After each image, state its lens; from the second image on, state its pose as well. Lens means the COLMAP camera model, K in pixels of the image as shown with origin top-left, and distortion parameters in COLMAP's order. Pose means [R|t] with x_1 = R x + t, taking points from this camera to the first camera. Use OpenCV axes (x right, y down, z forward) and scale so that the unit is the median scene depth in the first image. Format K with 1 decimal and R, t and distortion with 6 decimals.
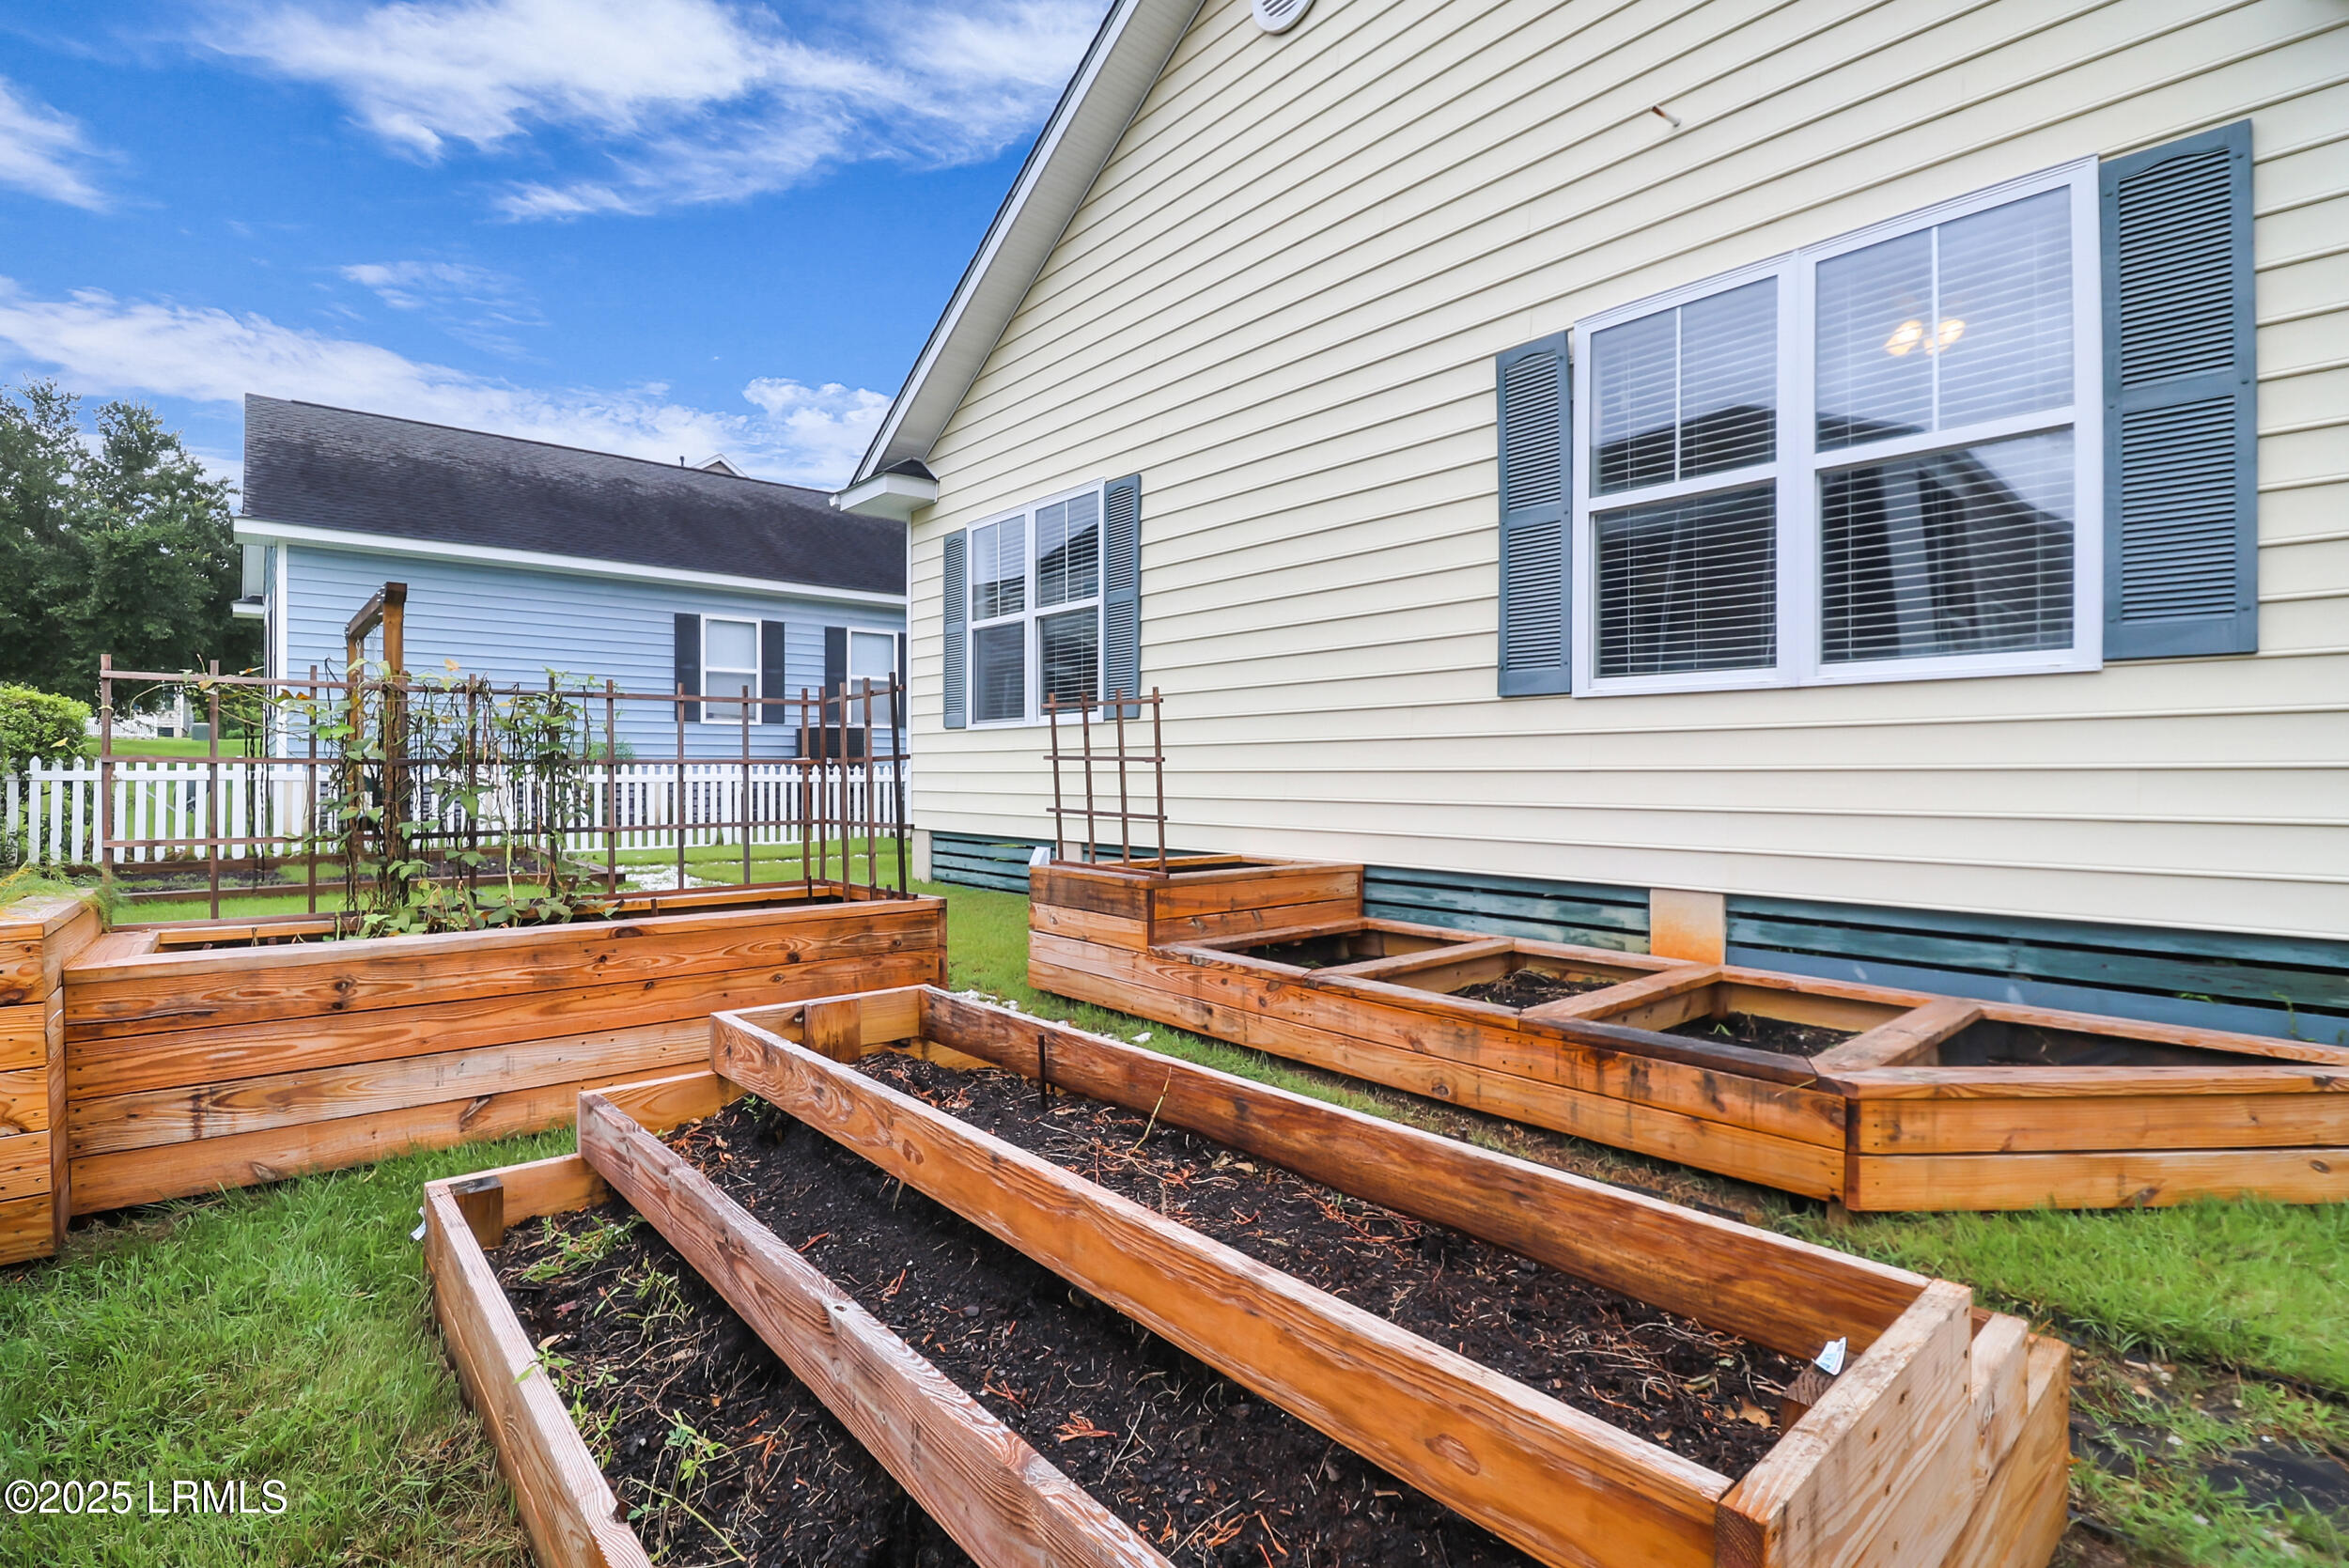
lens RADIAL K [[1097.0, 0, 1168.3], [0, 1097.0, 778.0], [0, 0, 1]] dist [-0.008461, -0.004929]
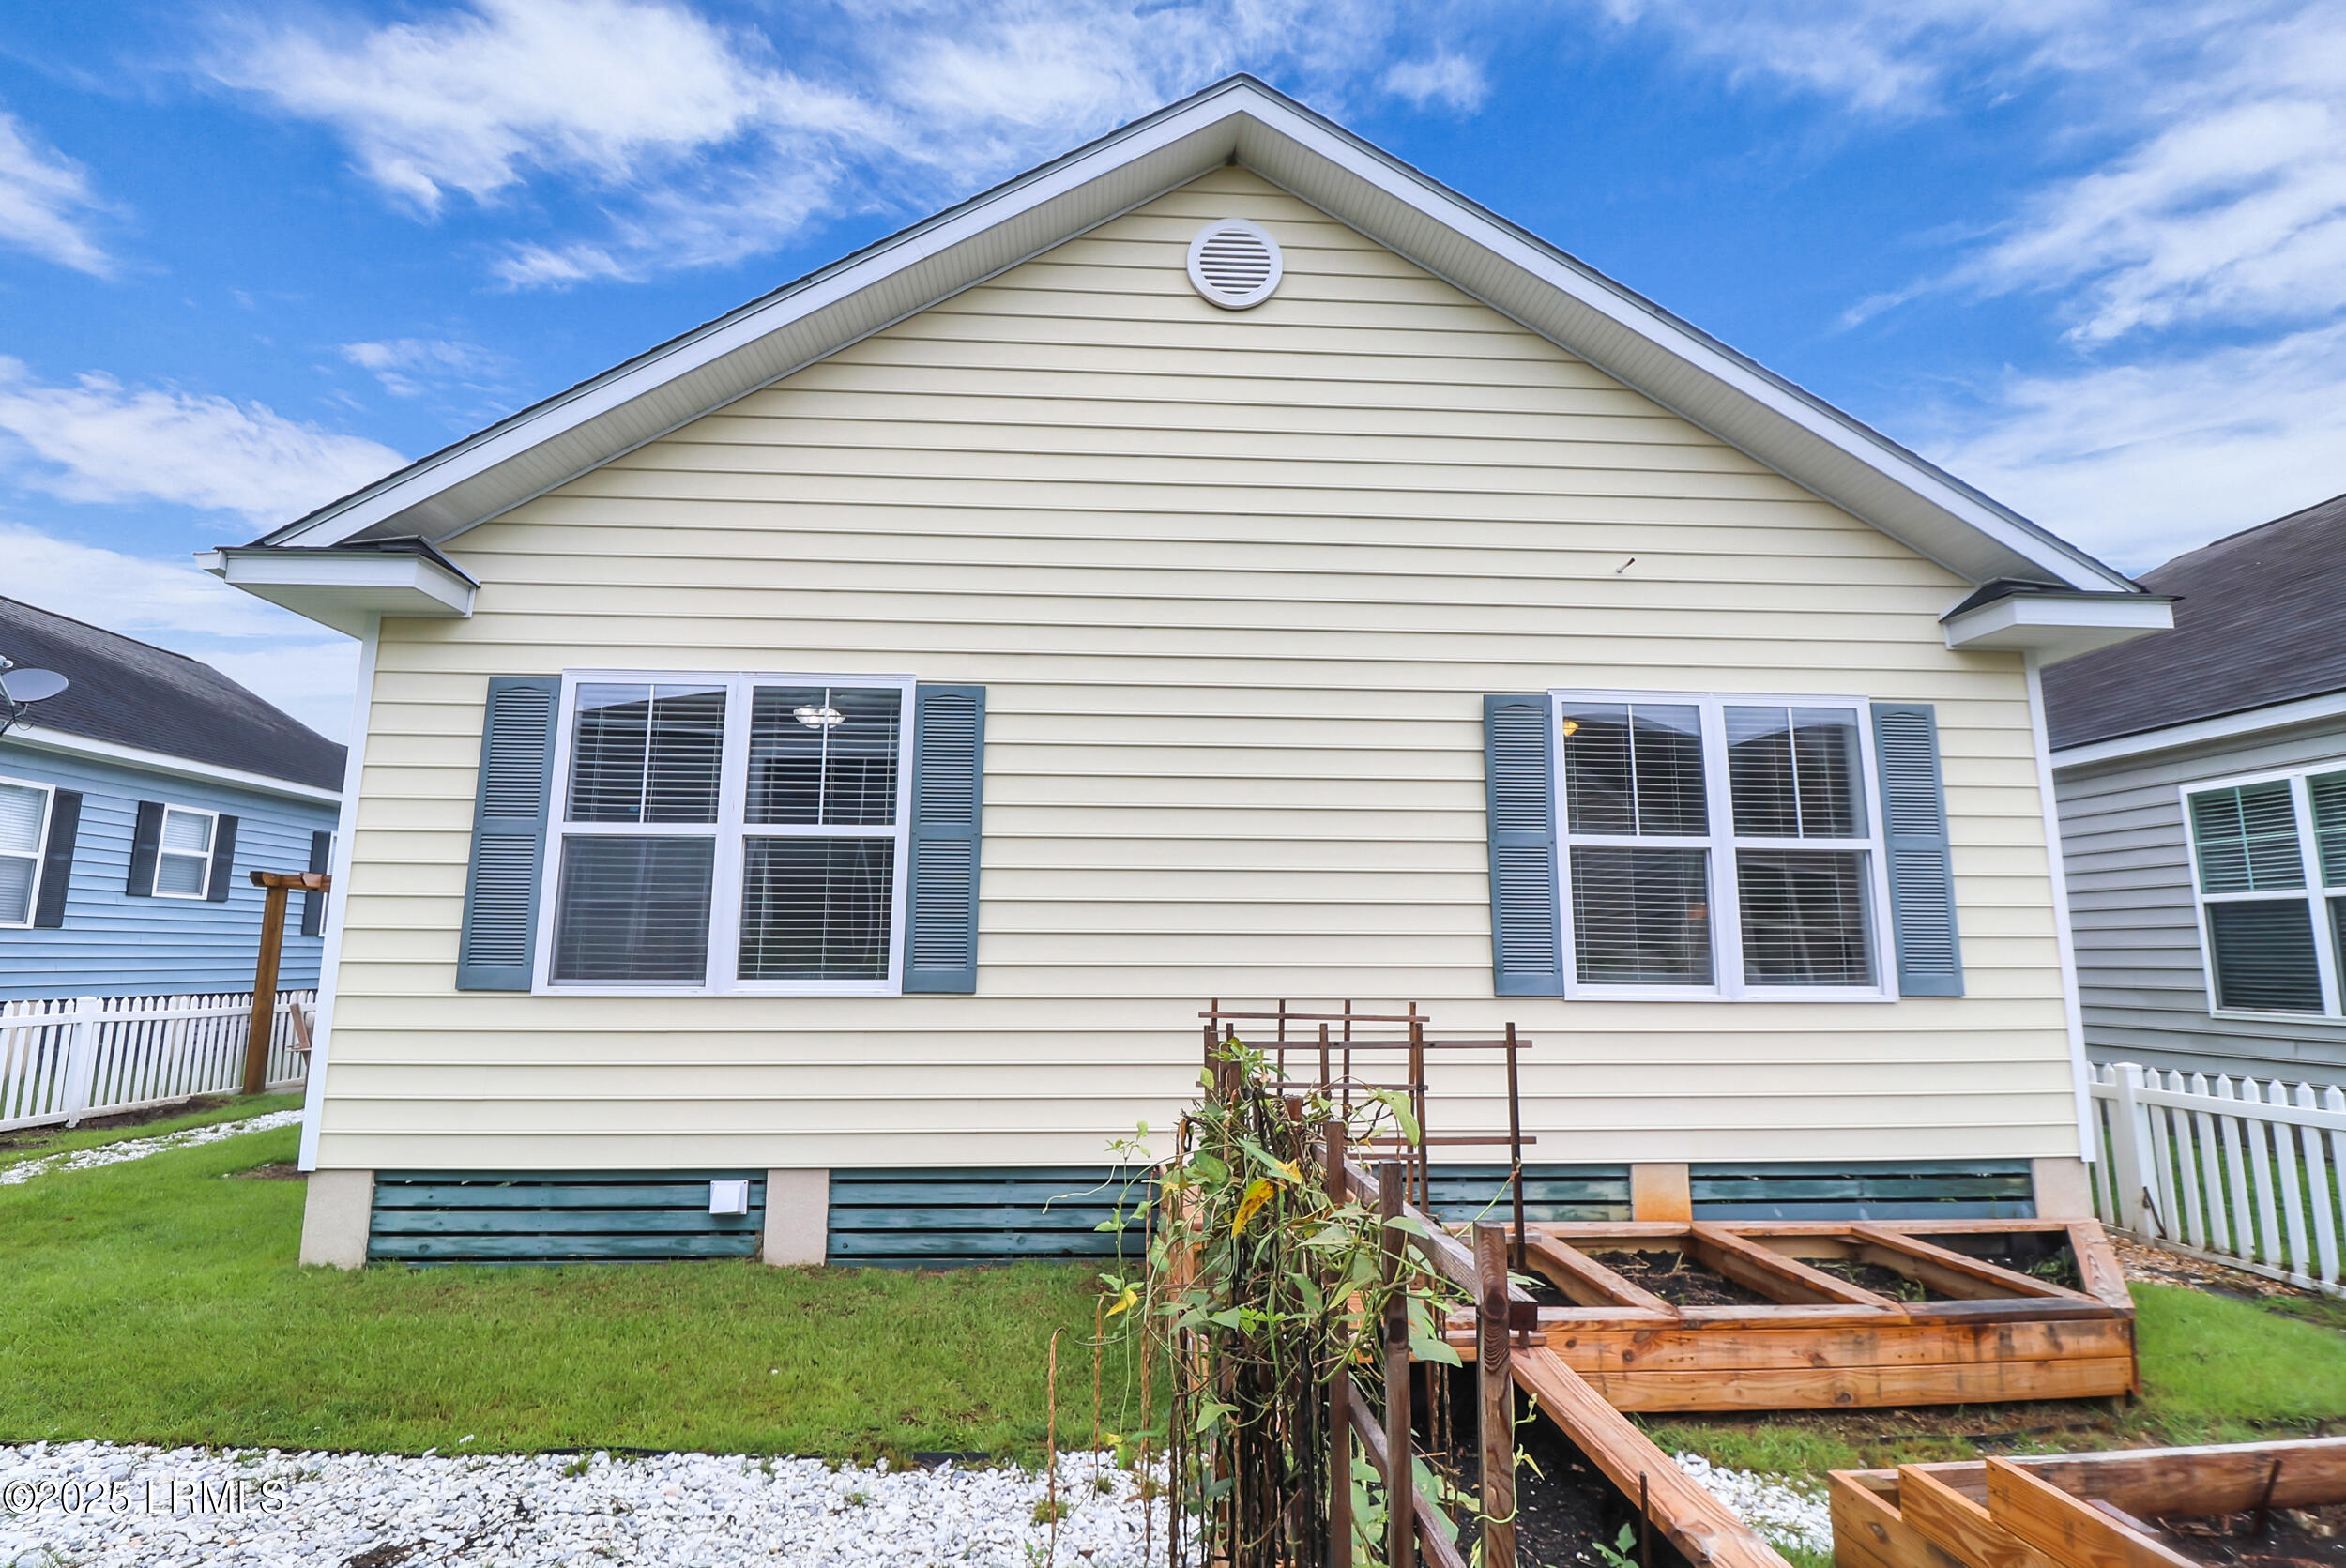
lens RADIAL K [[1095.7, 0, 1177.1], [0, 1095.7, 781.8], [0, 0, 1]] dist [-0.008461, -0.004929]
pose [[0.605236, 0.127487, 0.785771, -0.987193], [-0.001017, 0.987216, -0.159388, -0.140045], [-0.796045, 0.095668, 0.597628, 0.725782]]
